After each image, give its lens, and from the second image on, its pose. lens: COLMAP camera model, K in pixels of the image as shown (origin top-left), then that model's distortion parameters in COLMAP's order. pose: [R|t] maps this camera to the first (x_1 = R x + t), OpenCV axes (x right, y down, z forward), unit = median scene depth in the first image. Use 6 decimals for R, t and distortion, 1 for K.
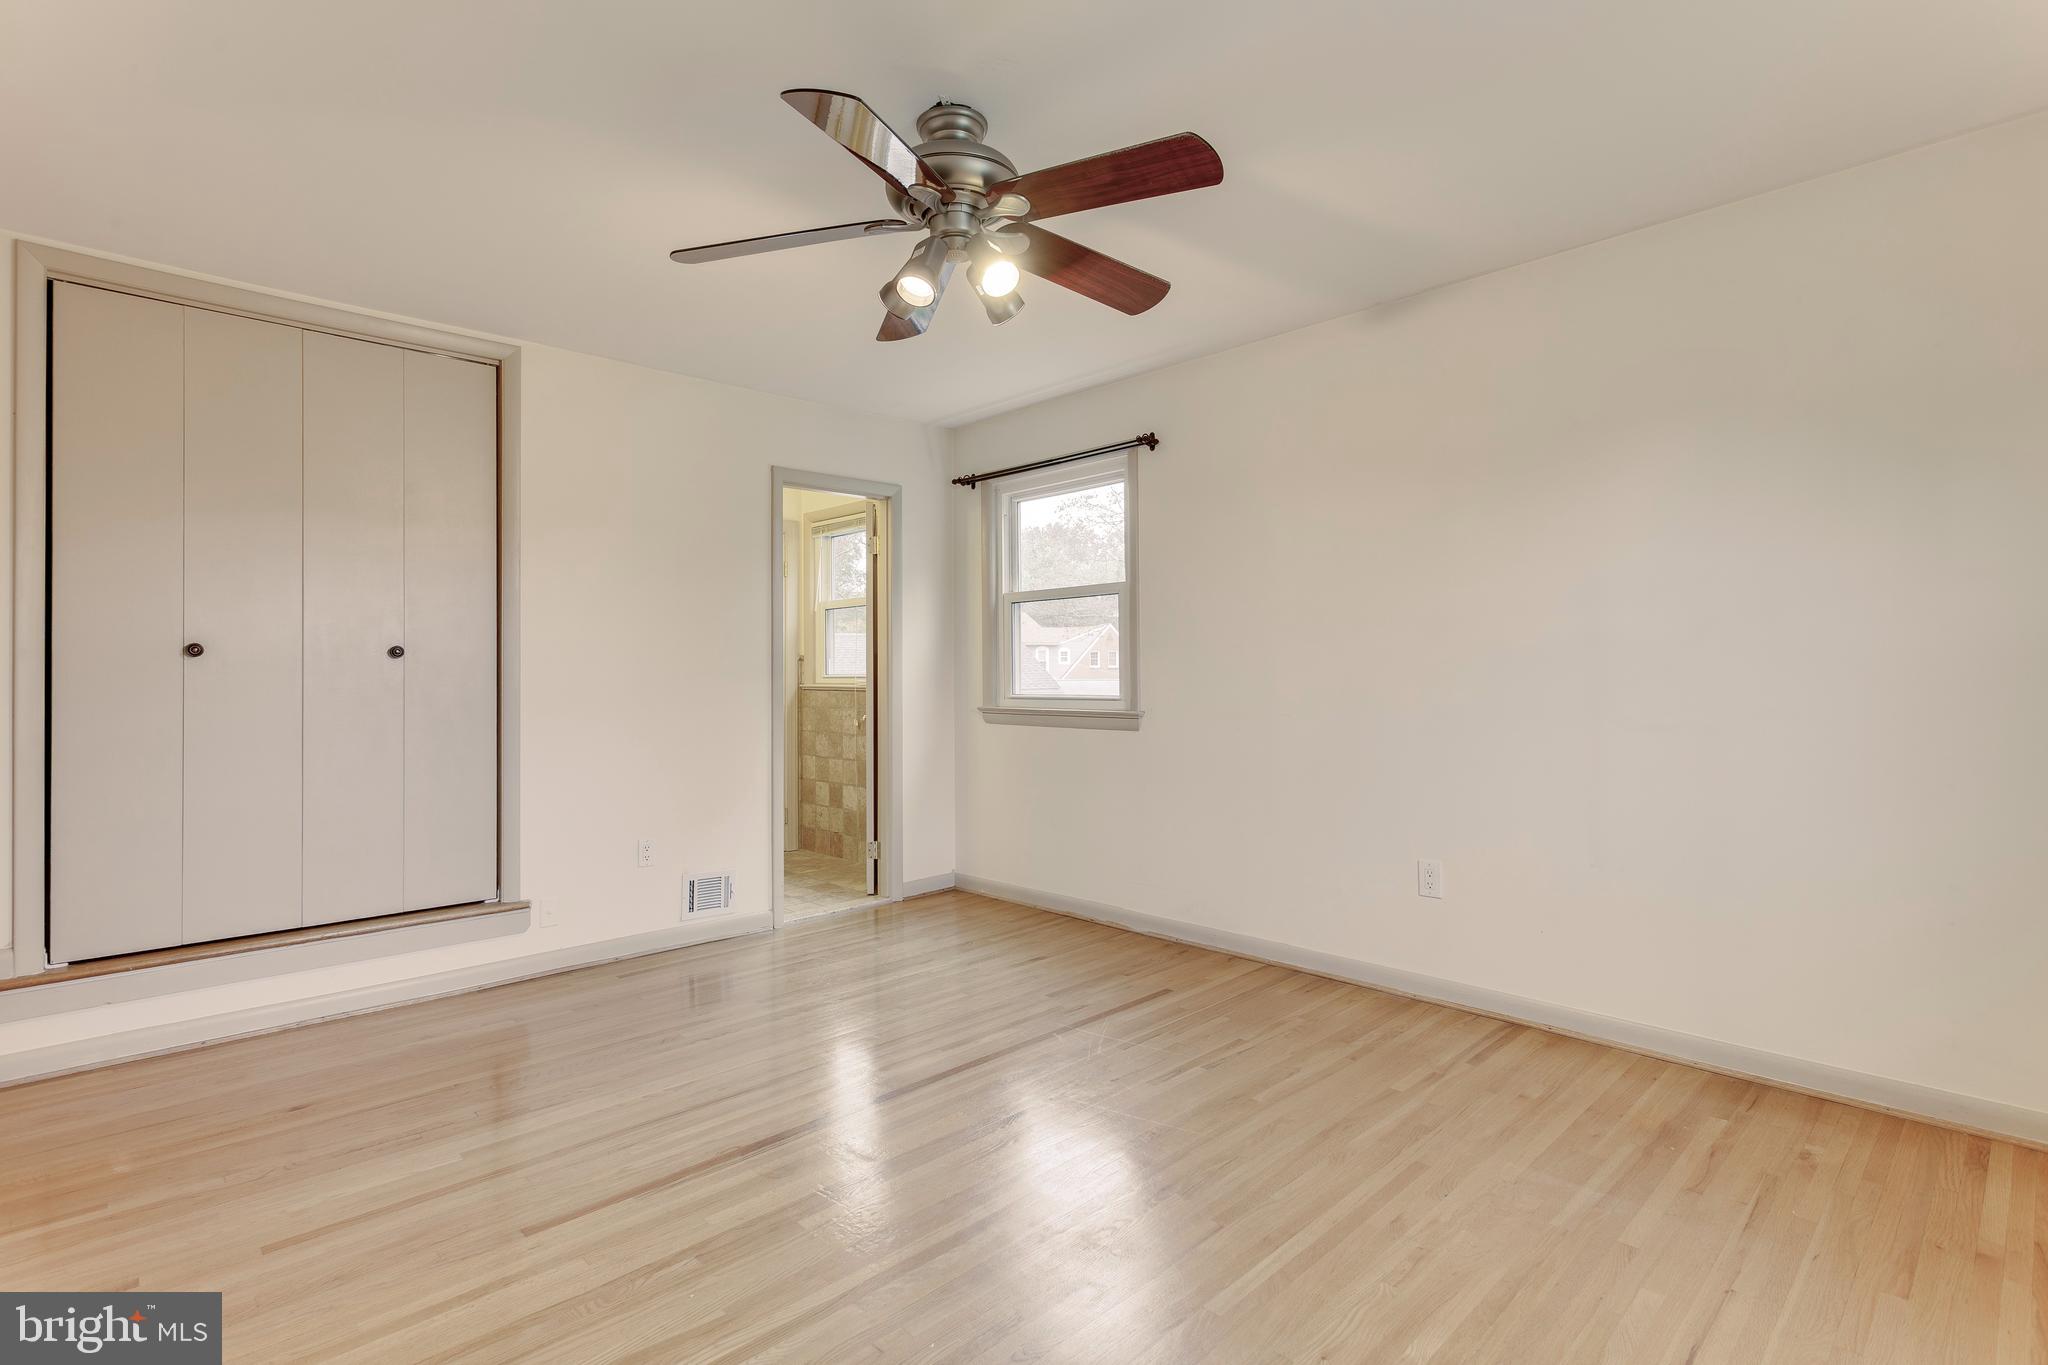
lens RADIAL K [[976.8, 0, 992.1], [0, 976.8, 665.6], [0, 0, 1]] dist [0.001415, 0.000264]
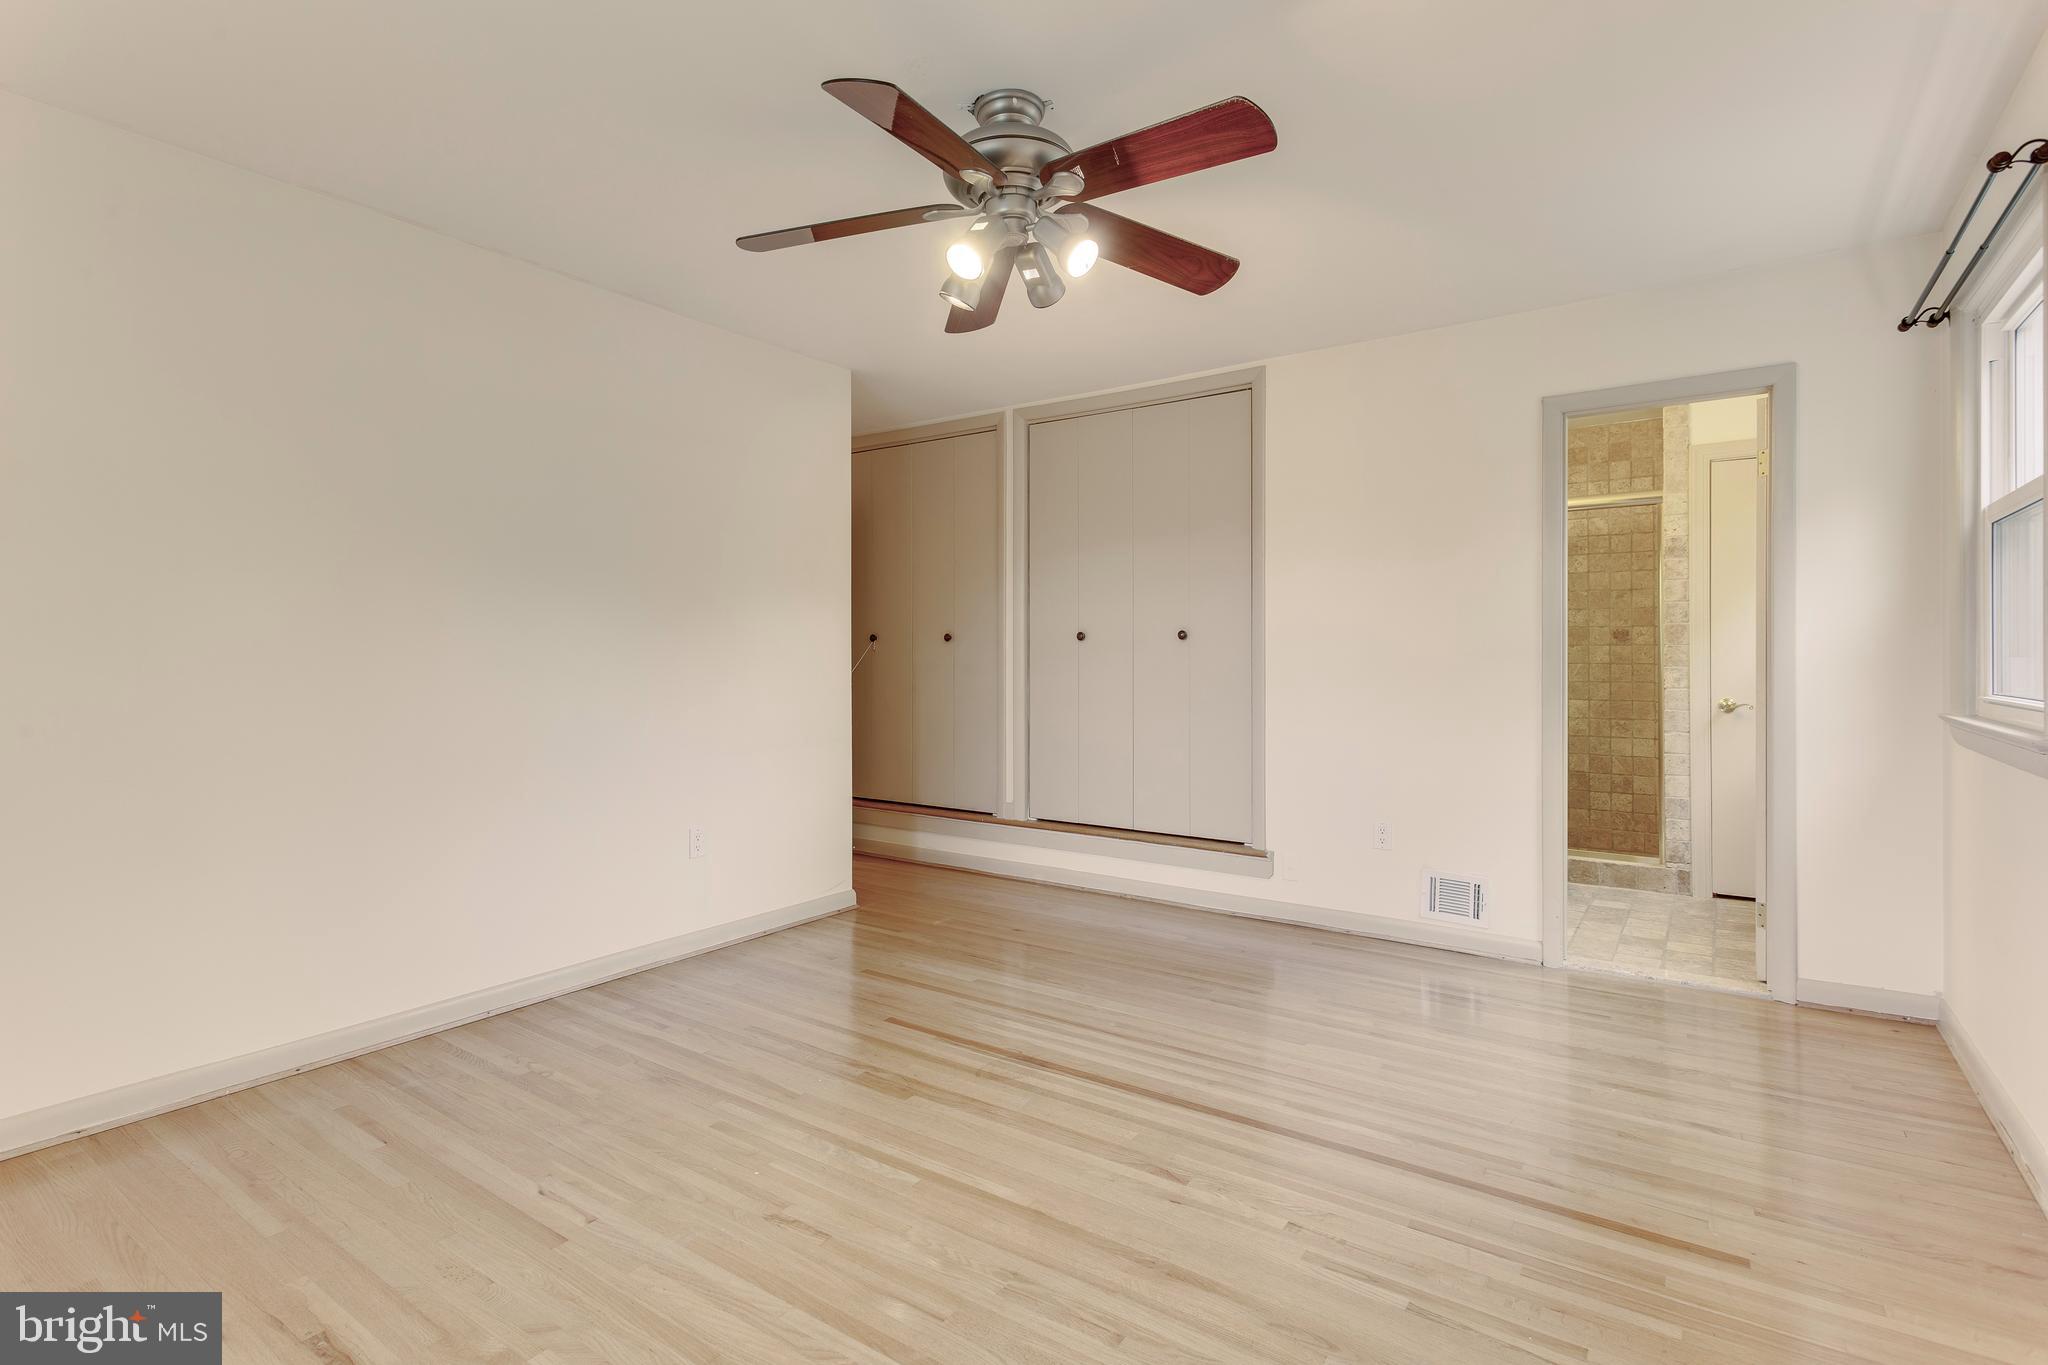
lens RADIAL K [[995.7, 0, 1027.2], [0, 995.7, 643.4], [0, 0, 1]] dist [0.002739, -0.000058]
pose [[0.200548, 0.000484, -0.979684, 0.601498], [0.010939, 0.999936, 0.002733, -0.007999], [0.979623, -0.011265, 0.200530, 0.492274]]
